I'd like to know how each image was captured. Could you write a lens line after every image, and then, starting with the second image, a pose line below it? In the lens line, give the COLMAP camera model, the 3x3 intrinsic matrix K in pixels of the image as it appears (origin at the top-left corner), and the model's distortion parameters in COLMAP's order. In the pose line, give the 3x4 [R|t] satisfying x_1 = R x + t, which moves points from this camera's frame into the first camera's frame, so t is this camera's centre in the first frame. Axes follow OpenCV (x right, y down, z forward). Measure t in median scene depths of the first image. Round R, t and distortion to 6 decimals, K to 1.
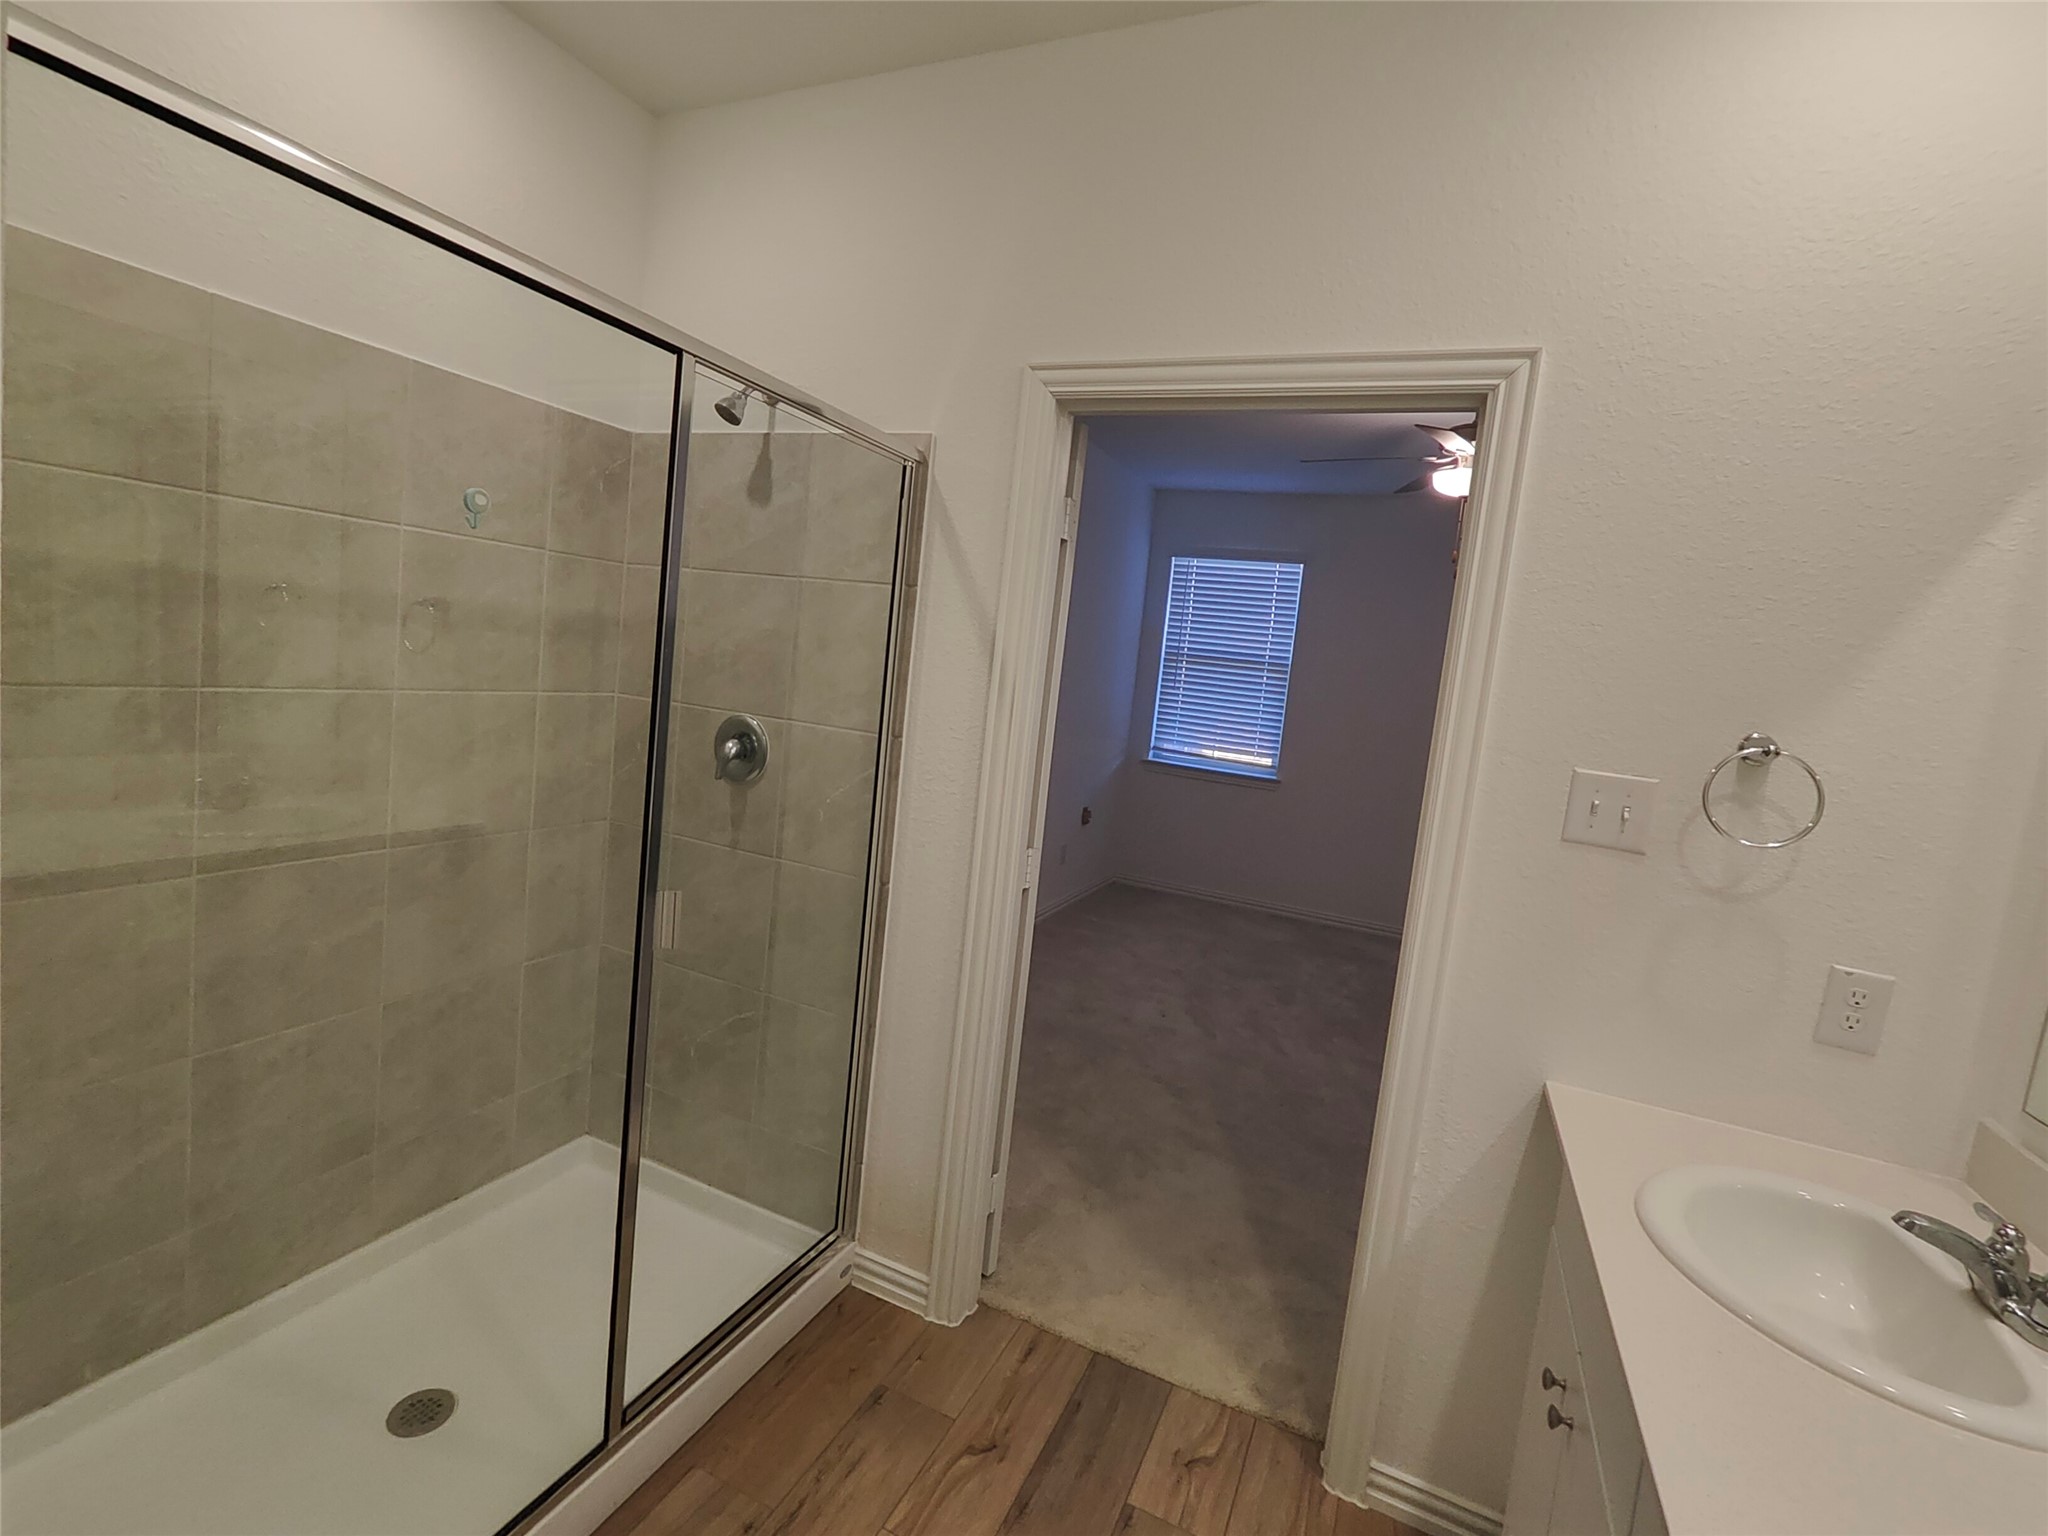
lens RADIAL K [[928.0, 0, 1024.0], [0, 928.0, 768.0], [0, 0, 1]] dist [-0.000433, -0.000113]
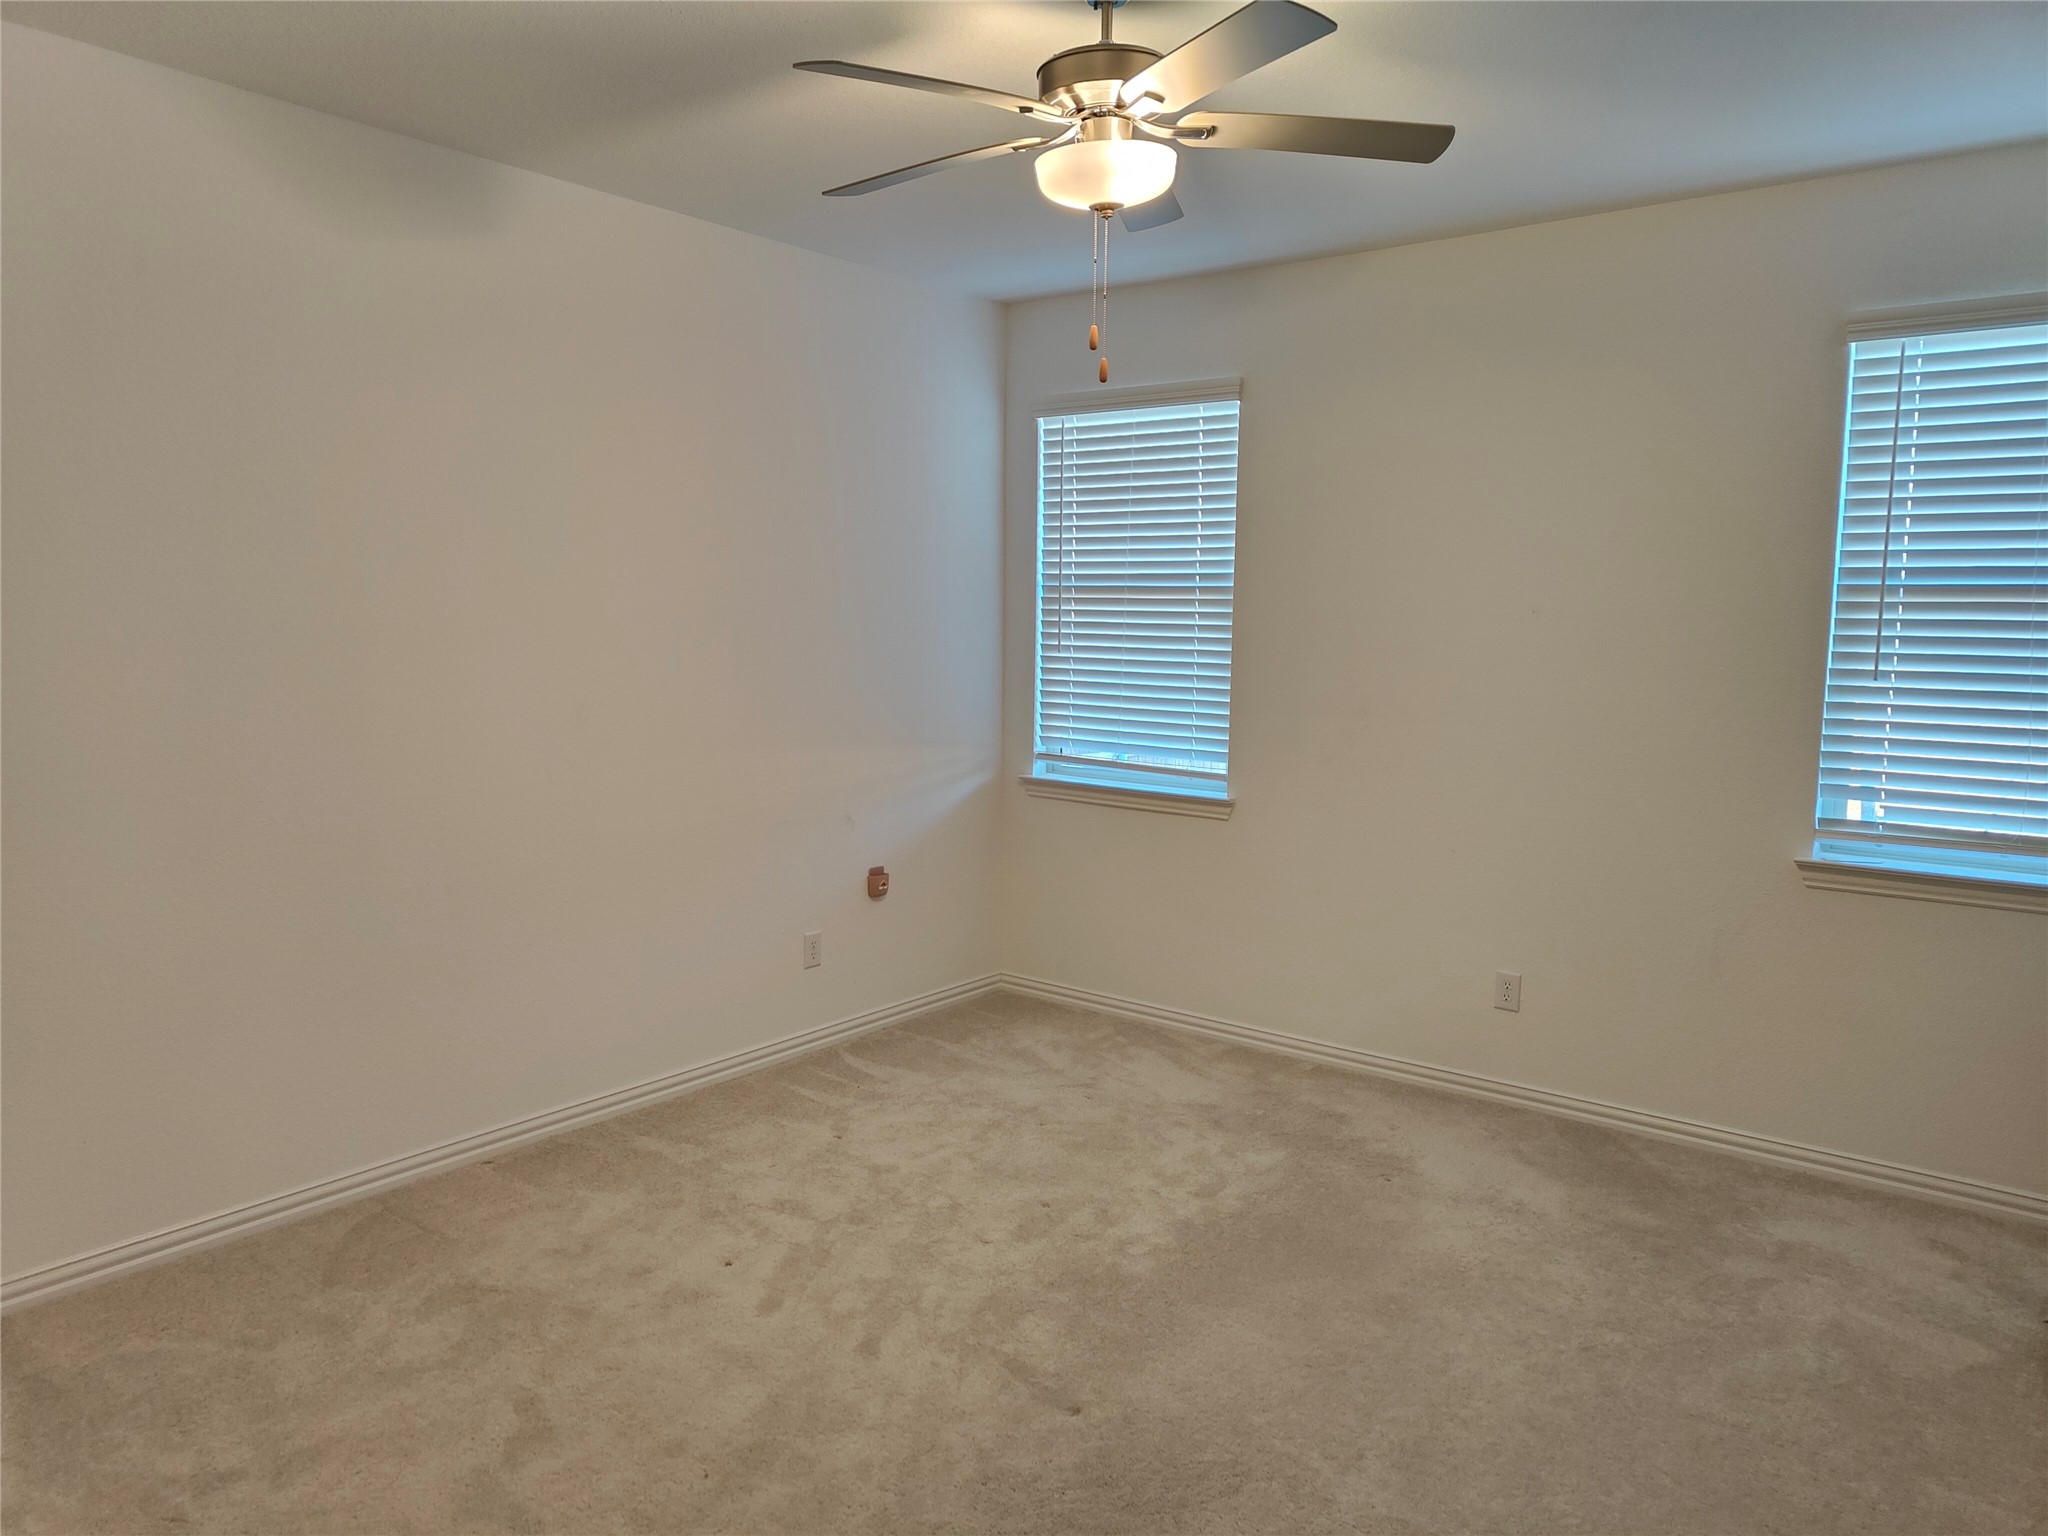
lens RADIAL K [[1426.5, 0, 1024.0], [0, 1426.5, 768.0], [0, 0, 1]] dist [0.042201, -0.036371]
pose [[0.967716, -0.068785, -0.242477, 0.367795], [0.063258, 0.997531, -0.030516, 0.012269], [0.243978, 0.014192, 0.969677, 0.162736]]
